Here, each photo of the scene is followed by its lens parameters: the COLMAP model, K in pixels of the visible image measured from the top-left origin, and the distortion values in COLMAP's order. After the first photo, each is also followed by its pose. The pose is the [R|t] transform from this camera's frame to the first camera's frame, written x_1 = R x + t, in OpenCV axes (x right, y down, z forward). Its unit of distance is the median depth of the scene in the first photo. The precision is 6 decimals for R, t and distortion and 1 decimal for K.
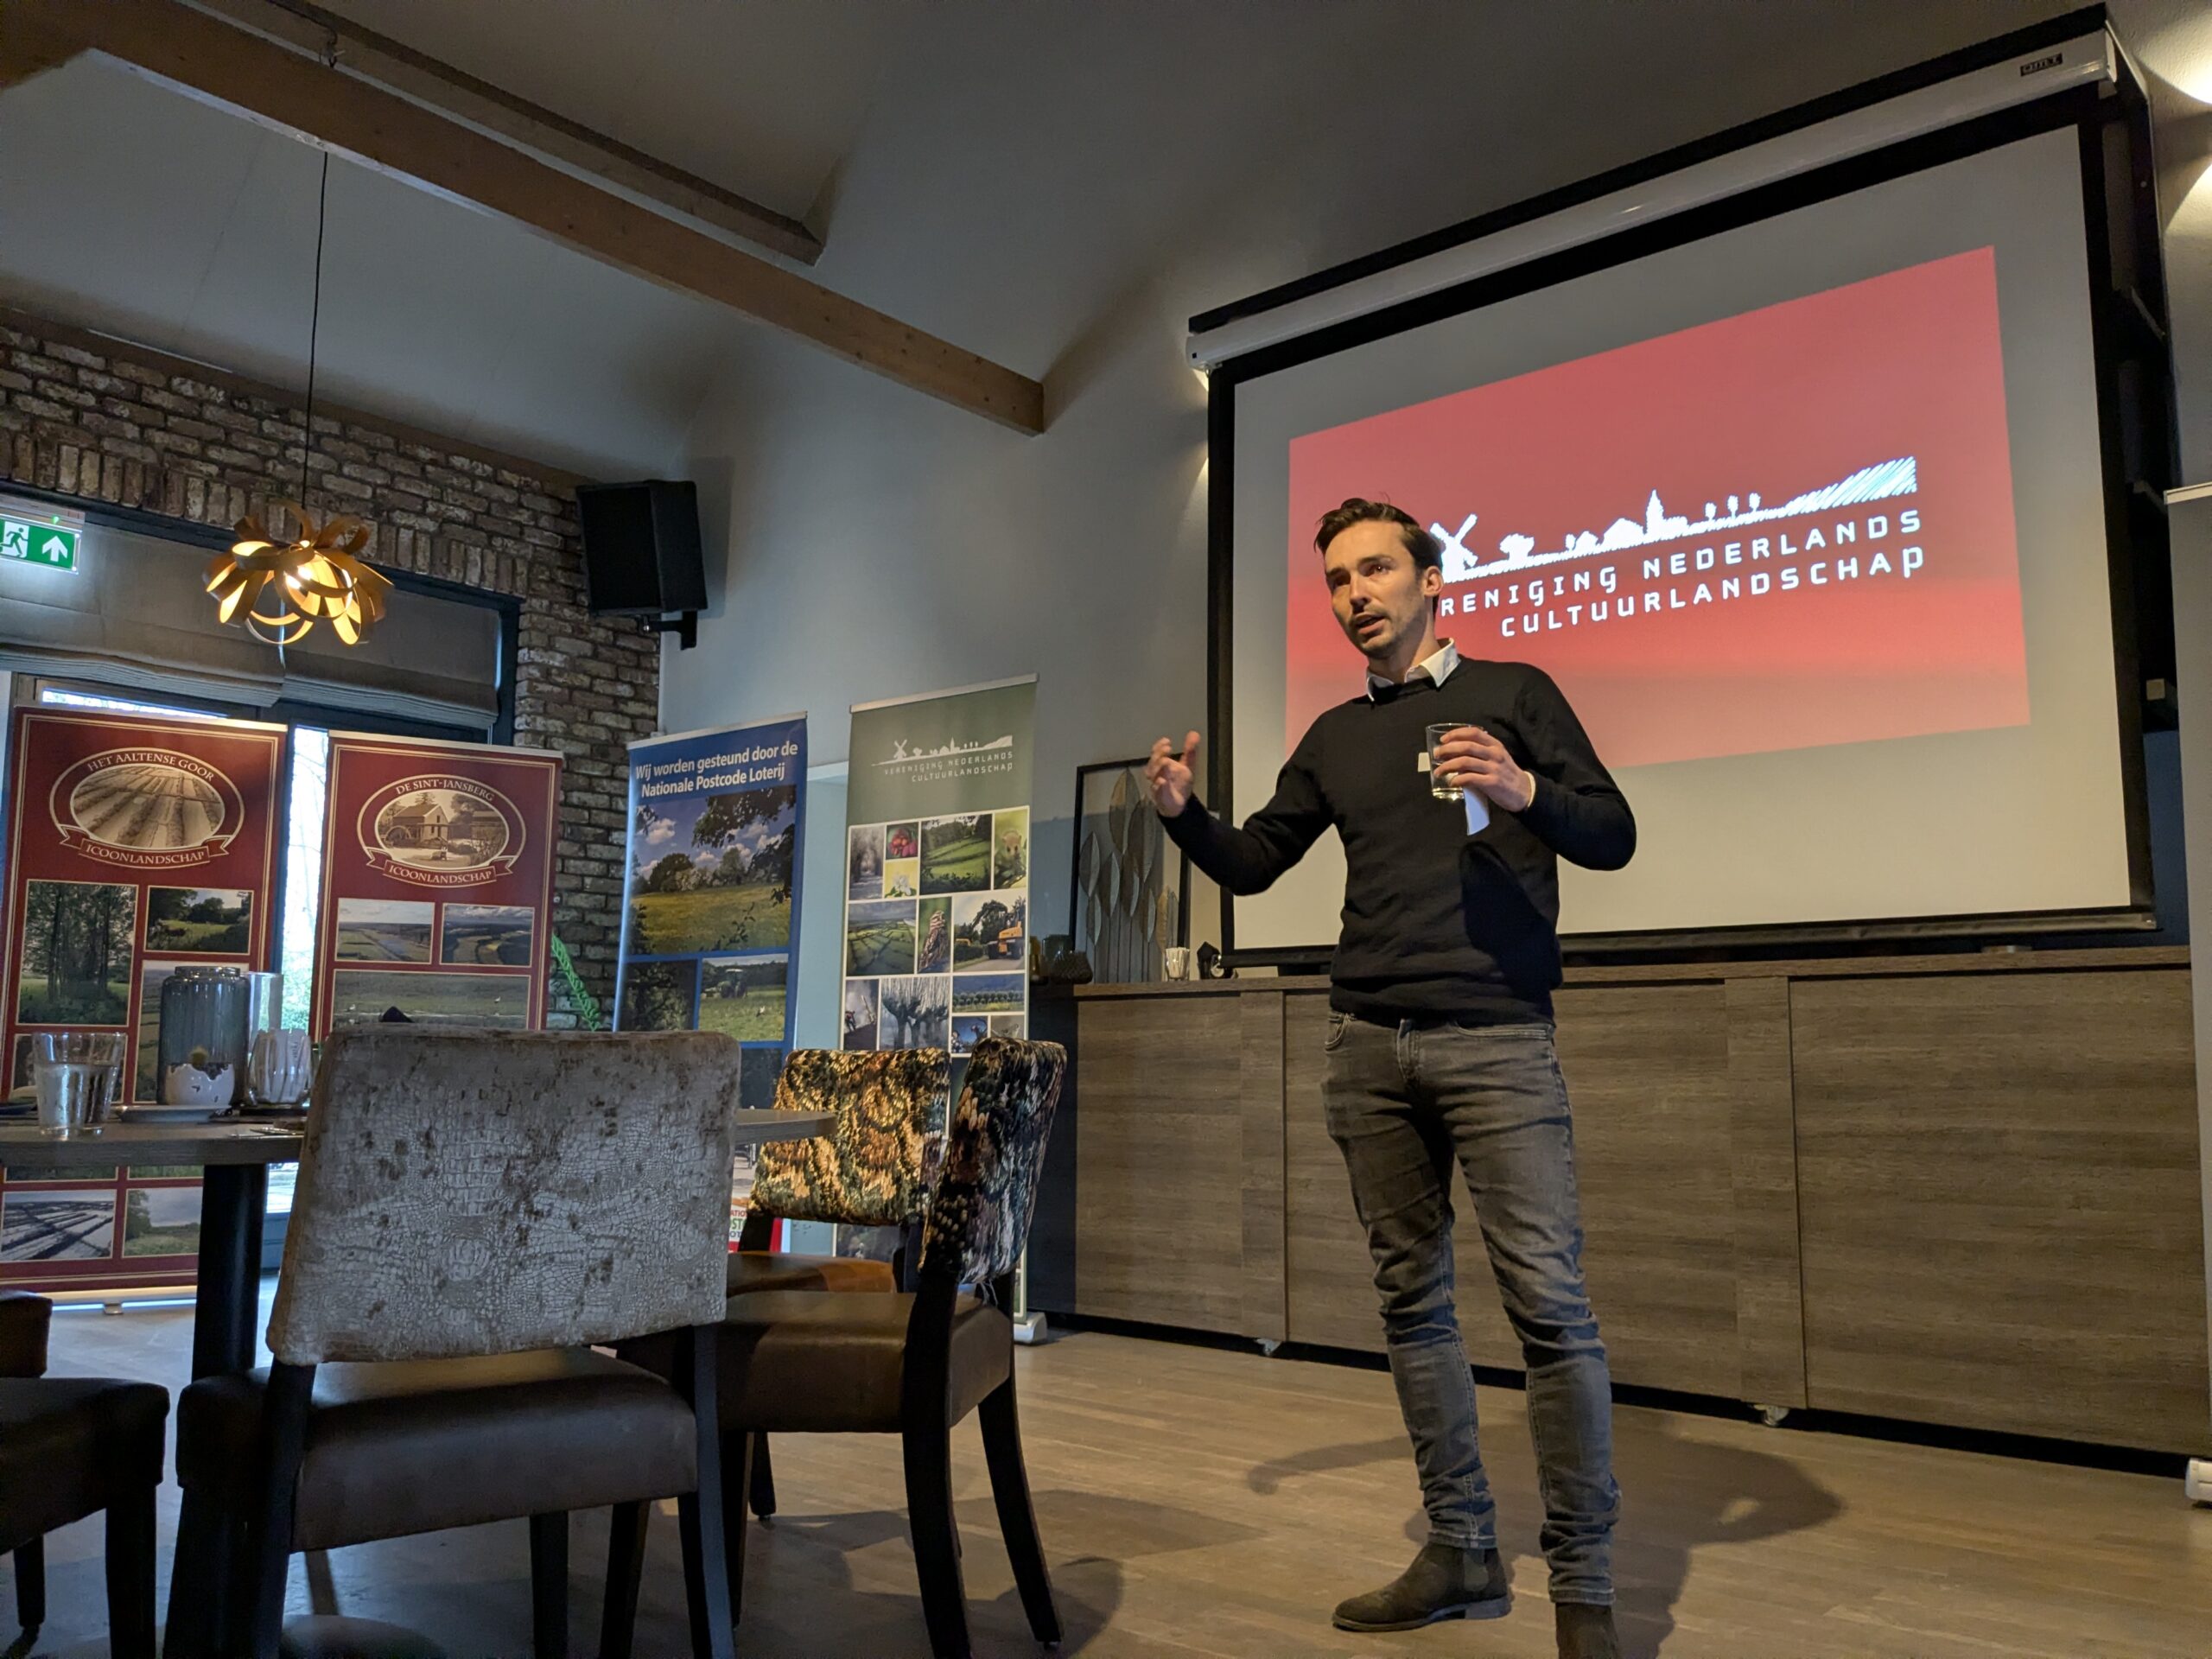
lens RADIAL K [[1759.0, 0, 1106.0], [0, 1759.0, 833.2], [0, 0, 1]] dist [0.007119, 0.000929]
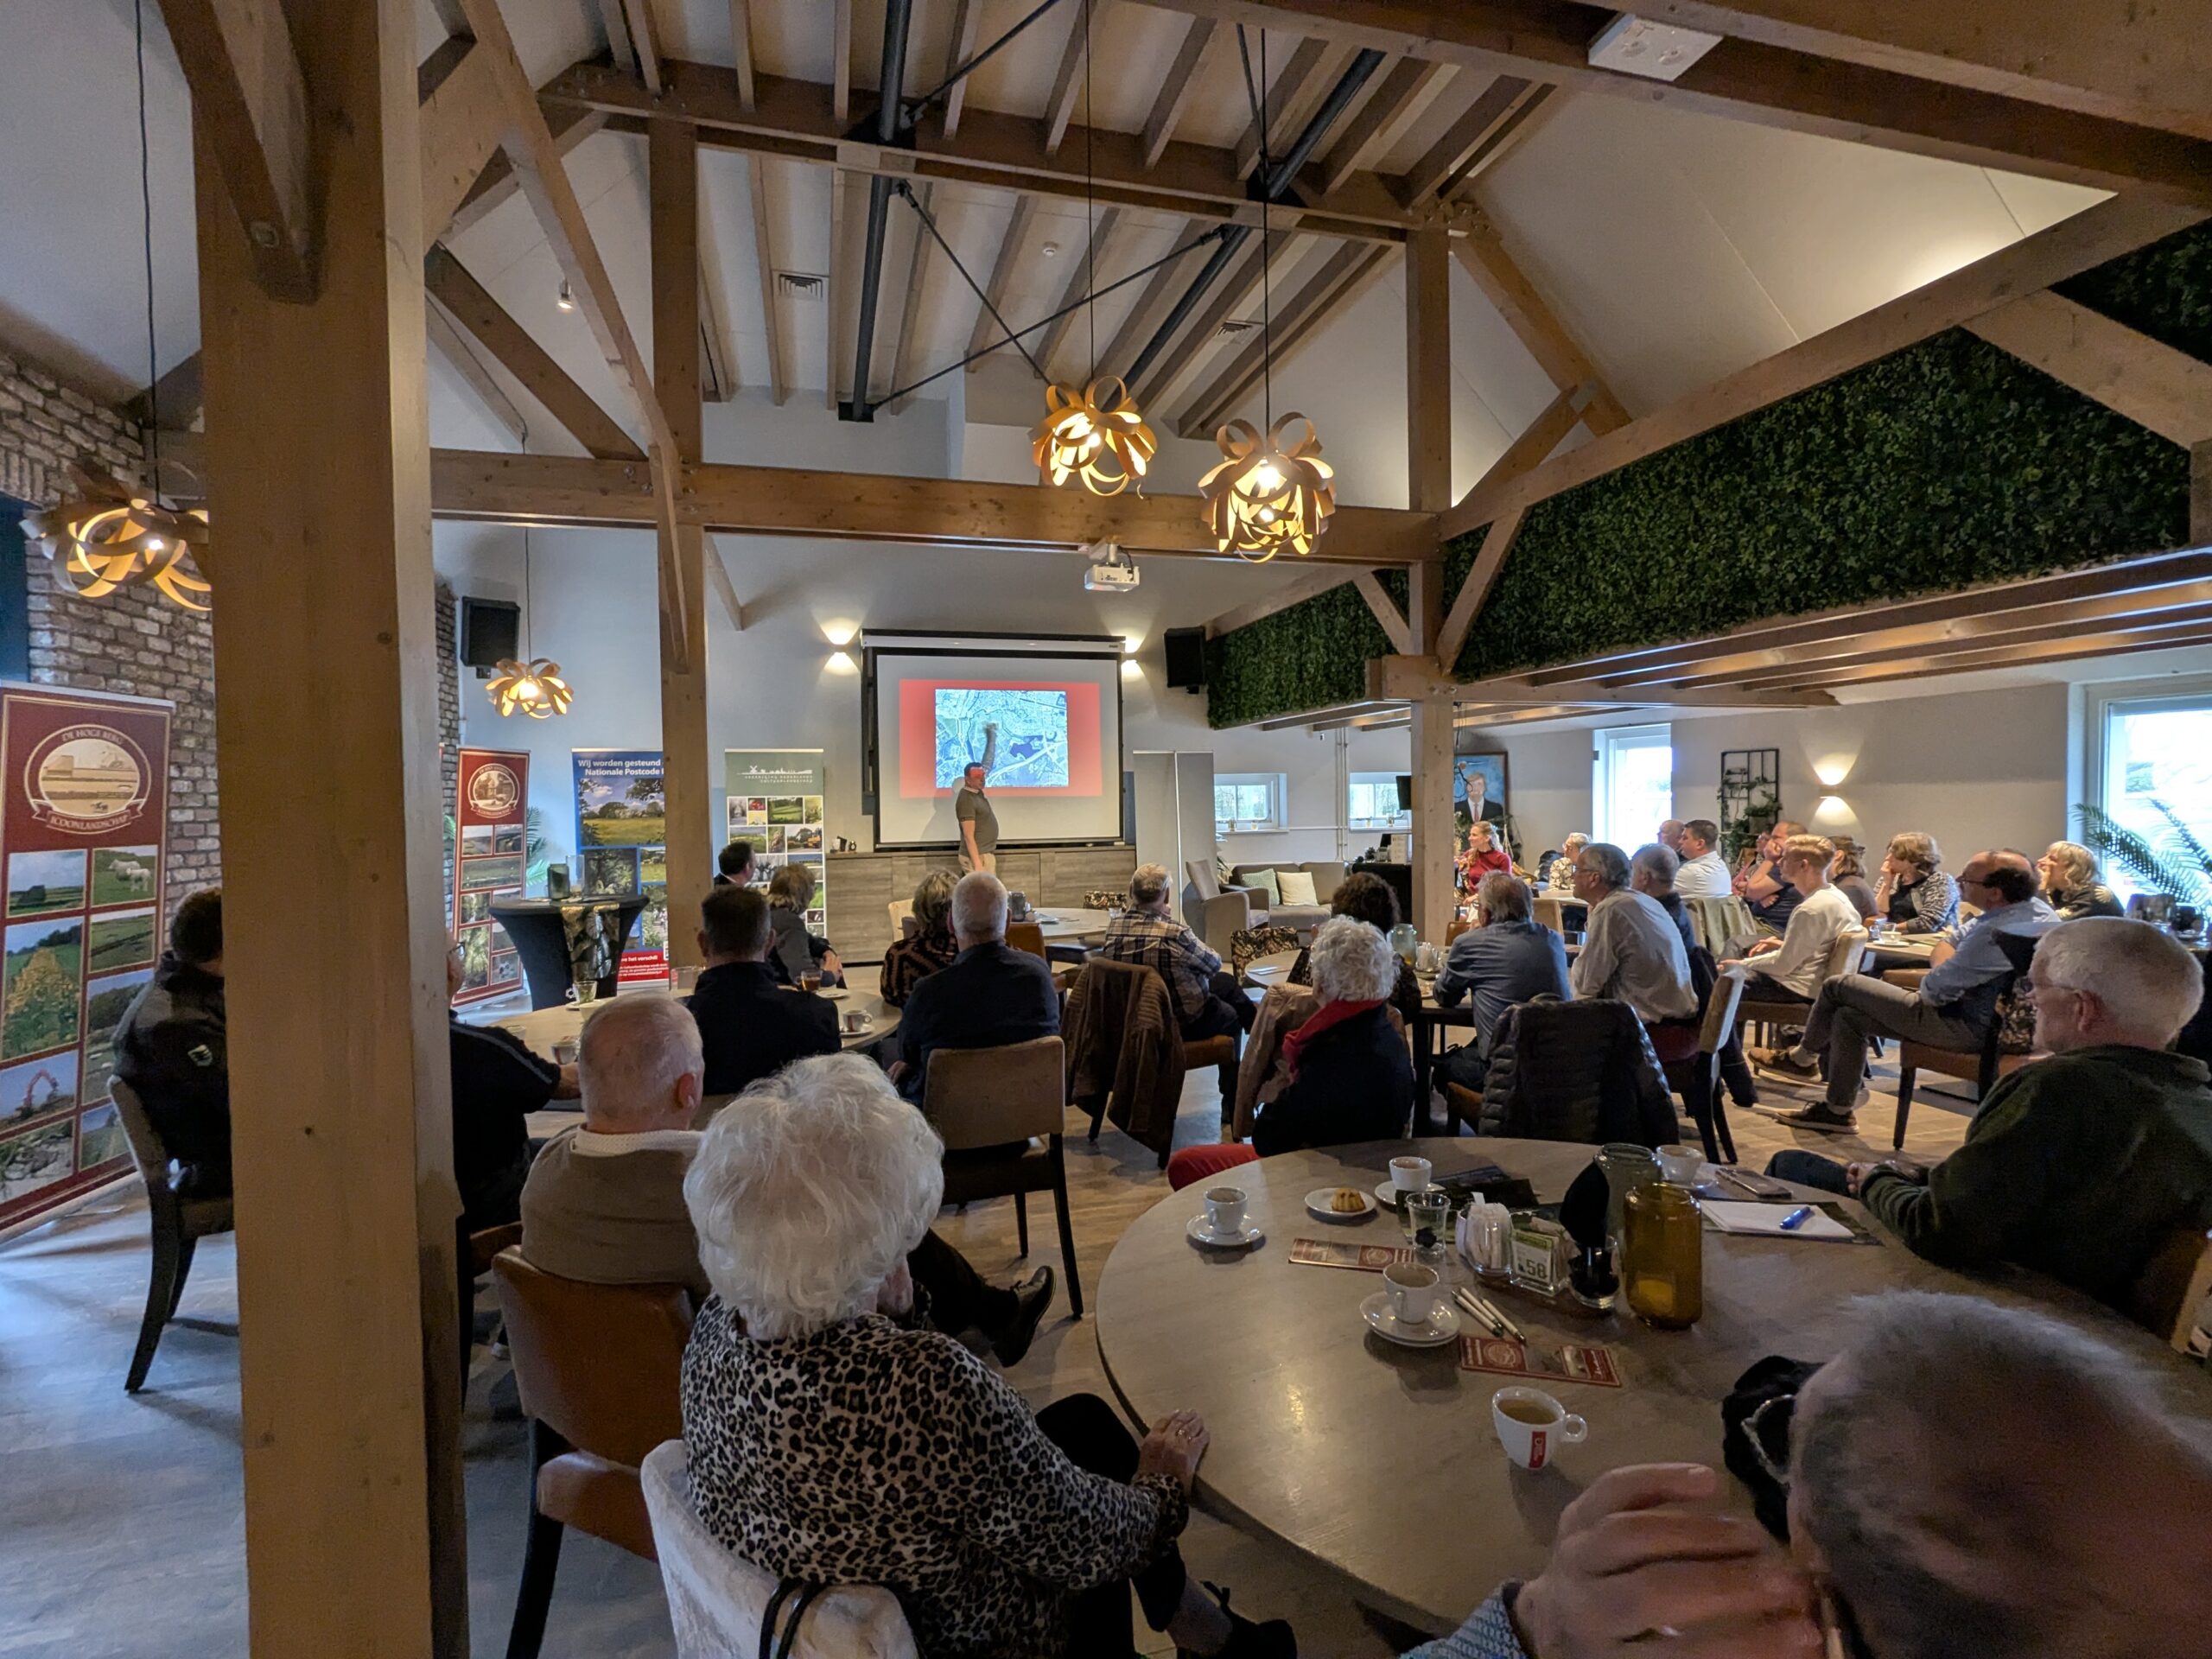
lens RADIAL K [[1036.2, 0, 1106.2], [0, 1036.2, 829.1], [0, 0, 1]] dist [-0.000200, -0.000020]
pose [[0.555478, -0.037702, 0.830676, -1.114023], [-0.093437, 0.989815, 0.107407, -0.174300], [-0.826265, -0.137279, 0.546298, -0.304894]]
